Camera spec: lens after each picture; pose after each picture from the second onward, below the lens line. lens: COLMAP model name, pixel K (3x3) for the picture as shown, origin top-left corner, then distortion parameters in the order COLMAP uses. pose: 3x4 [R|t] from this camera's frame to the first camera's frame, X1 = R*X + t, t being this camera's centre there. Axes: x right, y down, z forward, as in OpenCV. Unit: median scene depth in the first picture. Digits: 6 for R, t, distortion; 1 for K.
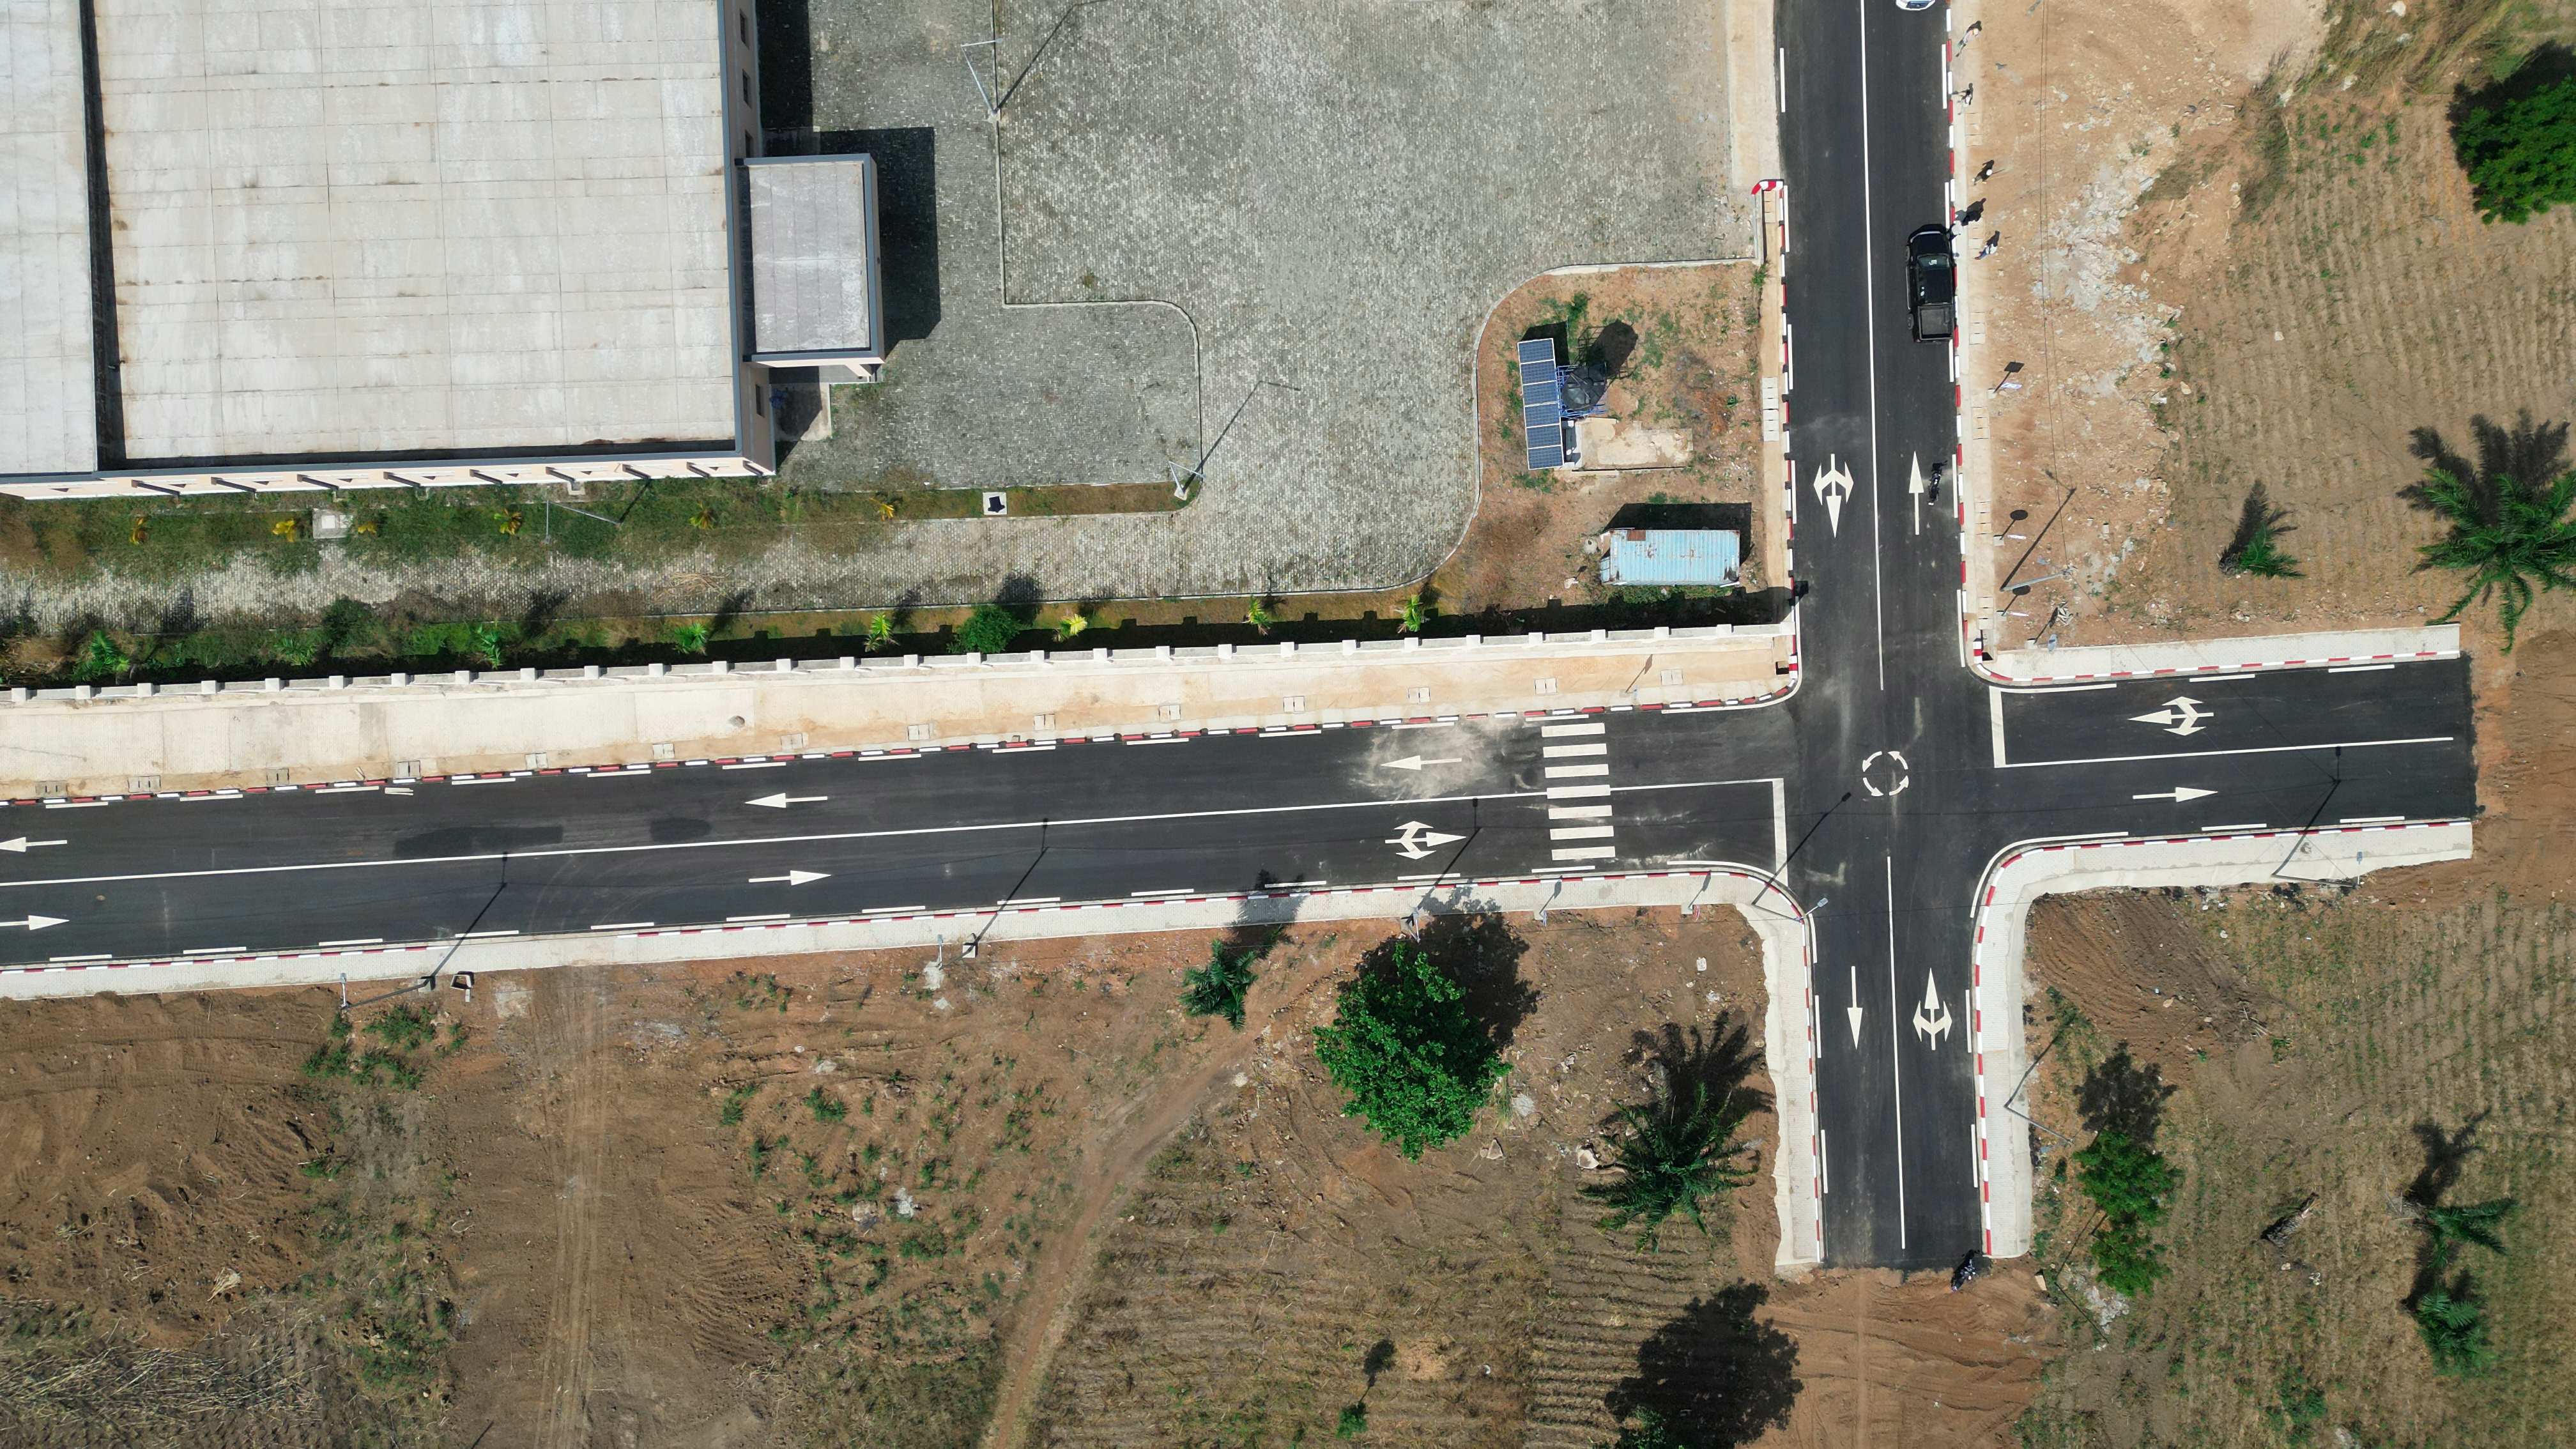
lens RADIAL K [[1807.9, 0, 1291.2], [0, 1807.9, 711.9], [0, 0, 1]] dist [0.081019, -0.086194]
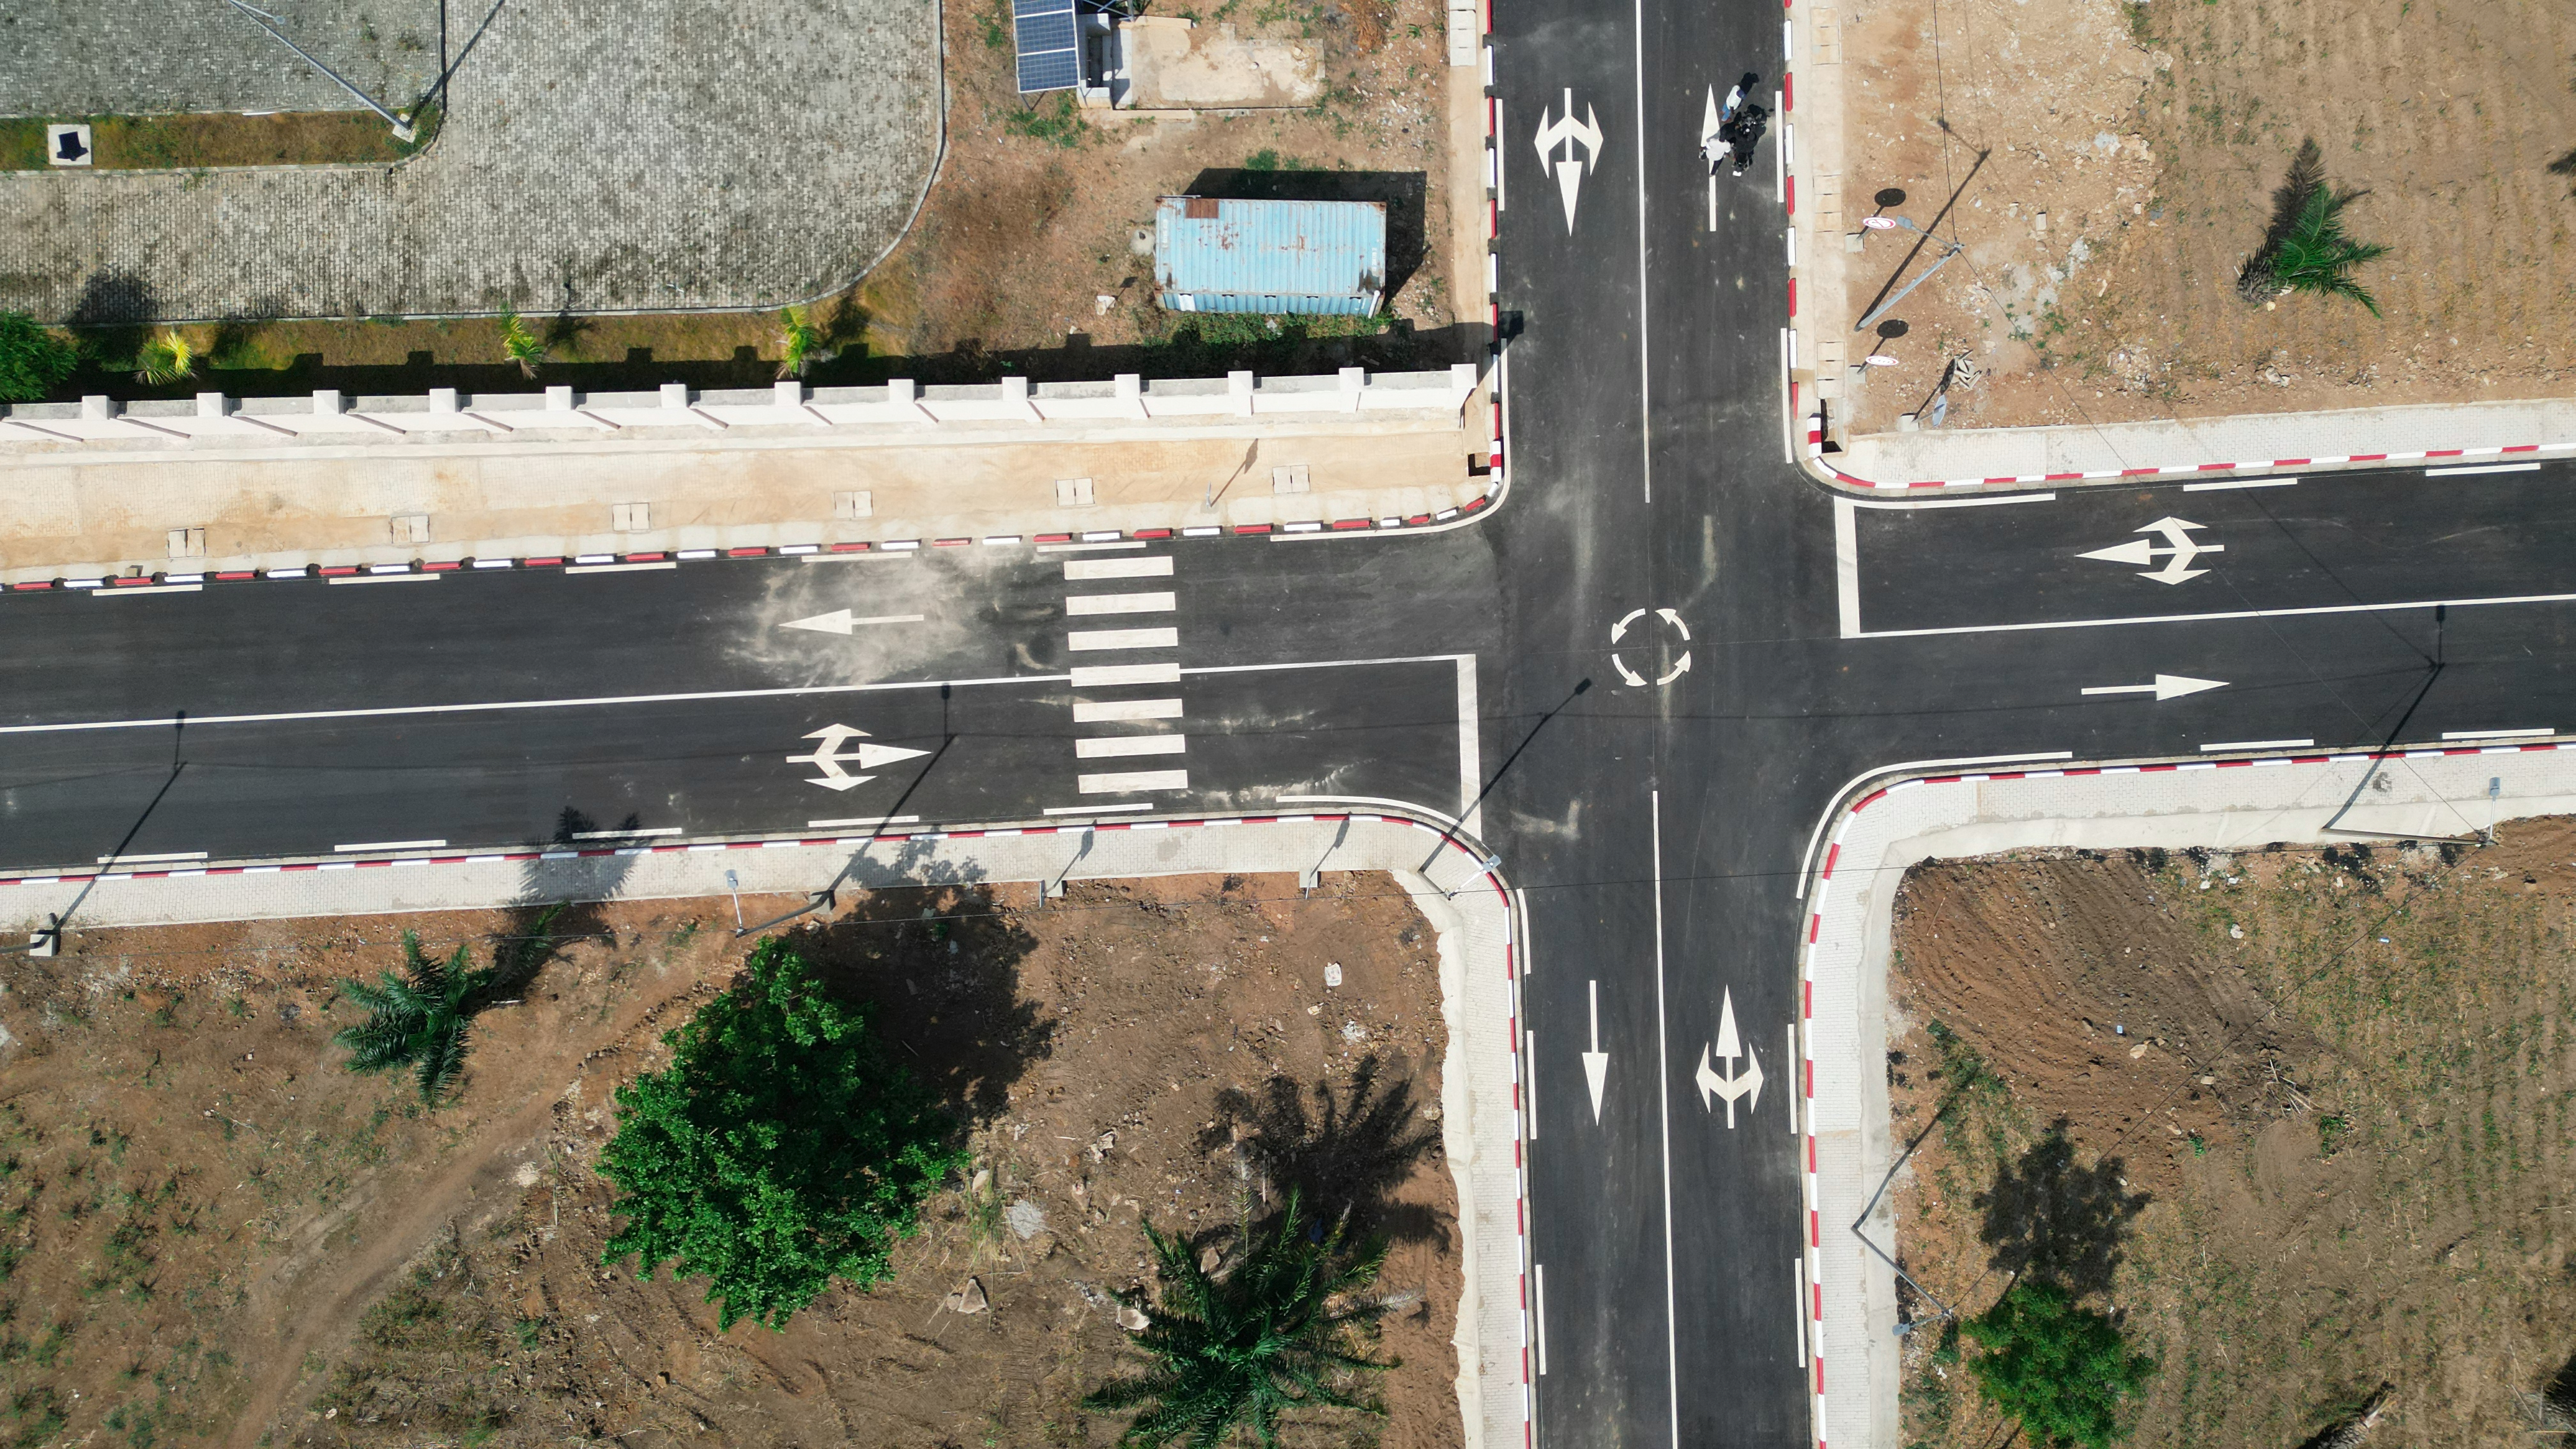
lens RADIAL K [[1807.9, 0, 1291.2], [0, 1807.9, 711.9], [0, 0, 1]] dist [0.081019, -0.086194]
pose [[0.999941, 0.010246, -0.003481, 0.213571], [-0.010237, 0.999944, 0.002571, 0.053771], [0.003508, -0.002535, 0.999991, 0.424929]]
